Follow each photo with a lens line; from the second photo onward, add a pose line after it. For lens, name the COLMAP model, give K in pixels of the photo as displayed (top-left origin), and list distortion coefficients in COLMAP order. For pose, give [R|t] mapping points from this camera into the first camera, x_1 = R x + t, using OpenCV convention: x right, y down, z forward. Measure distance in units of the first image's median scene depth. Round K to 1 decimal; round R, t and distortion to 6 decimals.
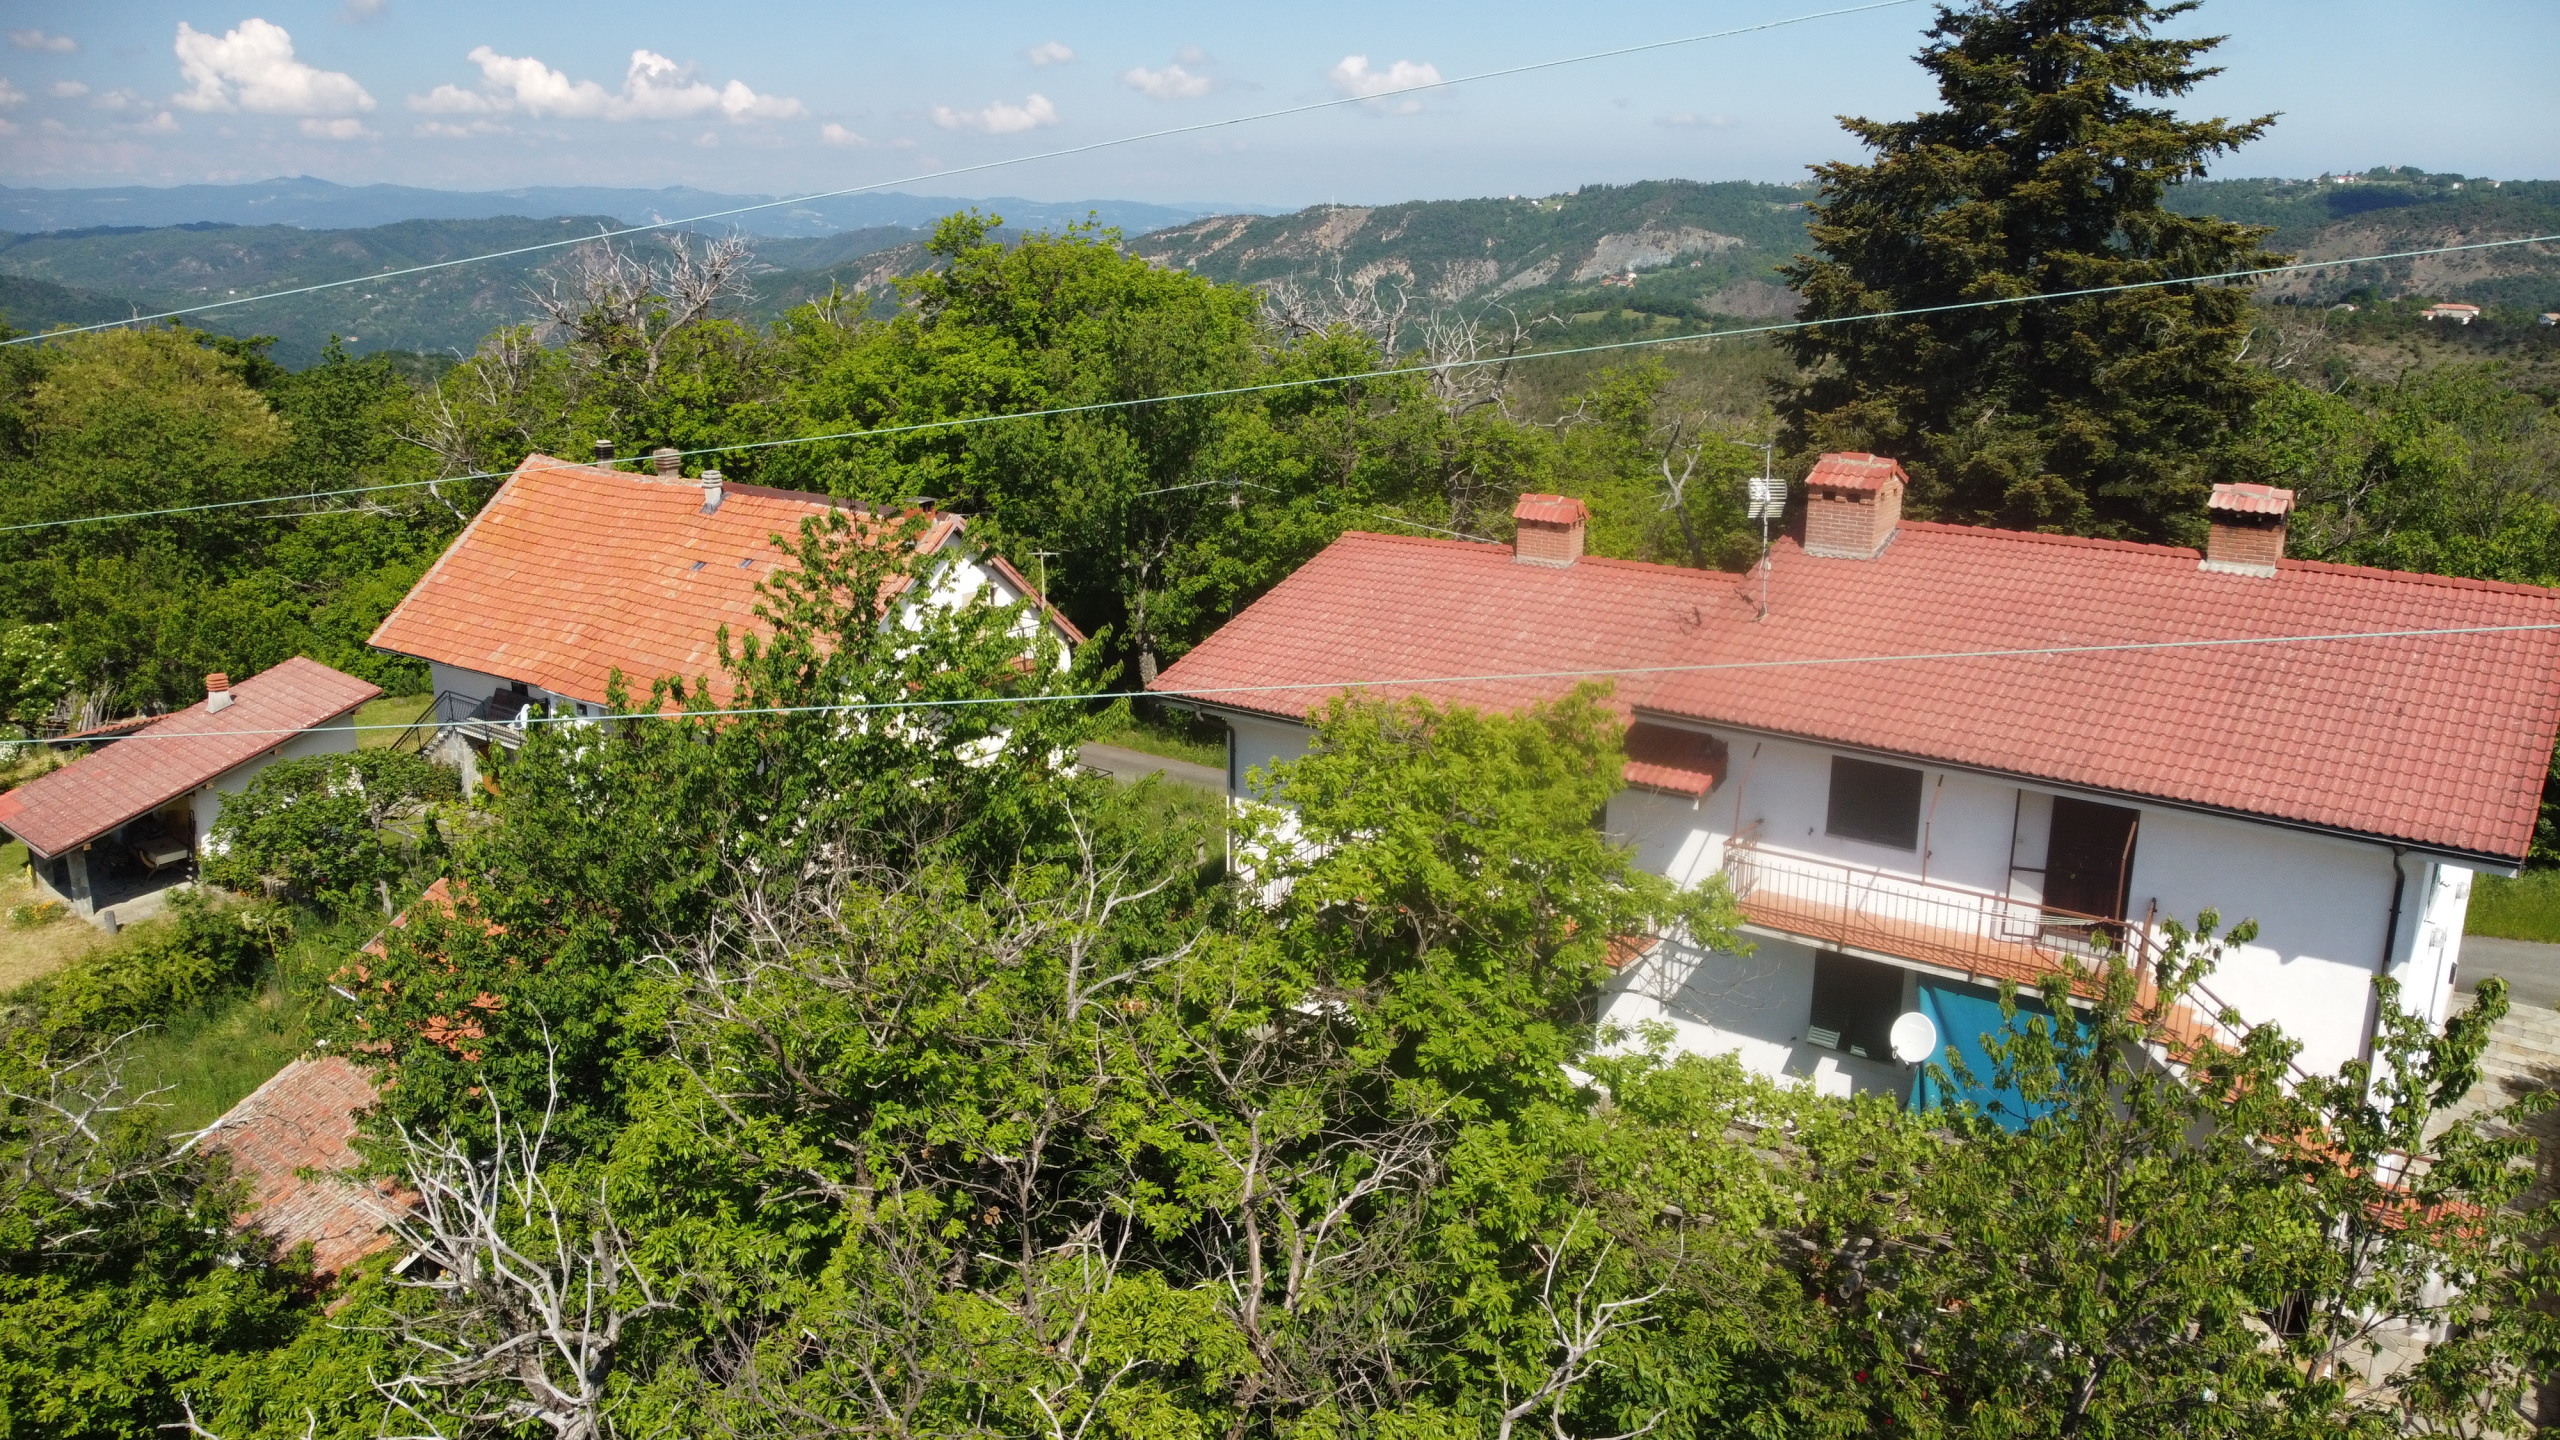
lens RADIAL K [[1935.3, 0, 1271.5], [0, 1935.3, 718.1], [0, 0, 1]] dist [-0.025811, 0.007830]
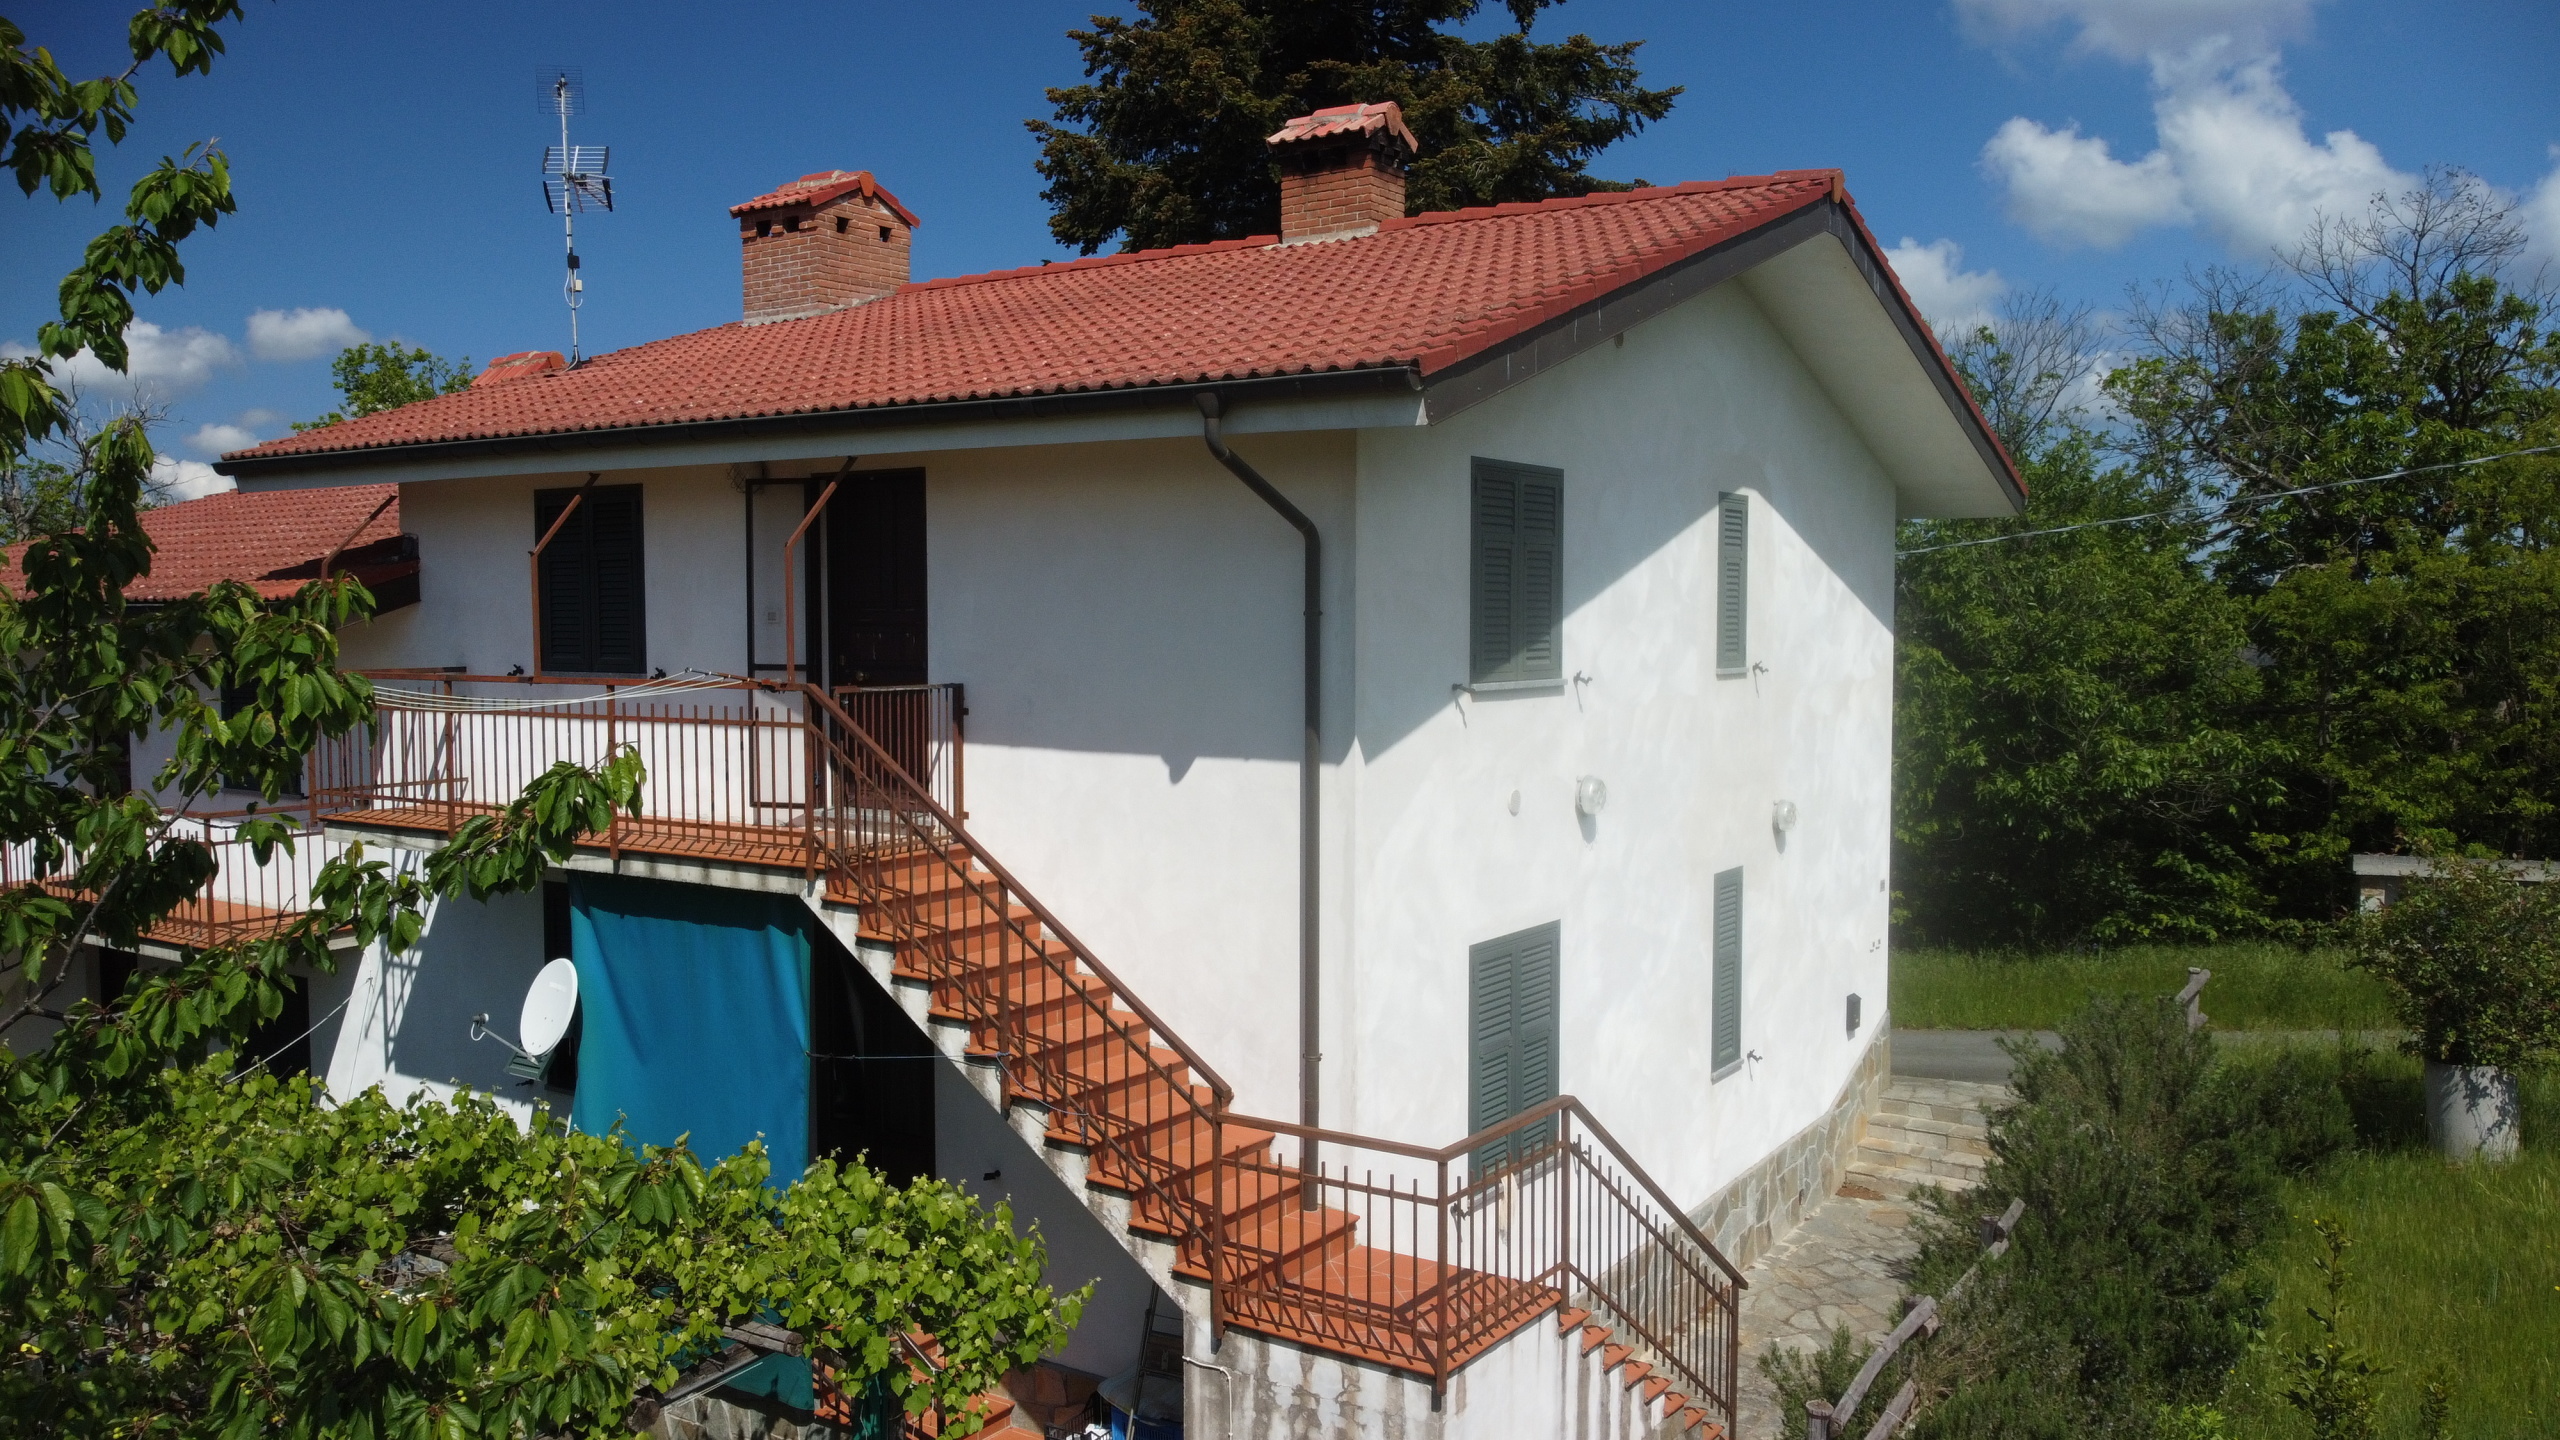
lens RADIAL K [[1935.3, 0, 1277.9], [0, 1935.3, 723.0], [0, 0, 1]] dist [-0.025811, 0.007830]
pose [[0.999157, -0.004080, 0.040856, 0.428557], [0.012453, 0.978292, -0.206856, 0.170888], [-0.039125, 0.207190, 0.977518, 0.425848]]
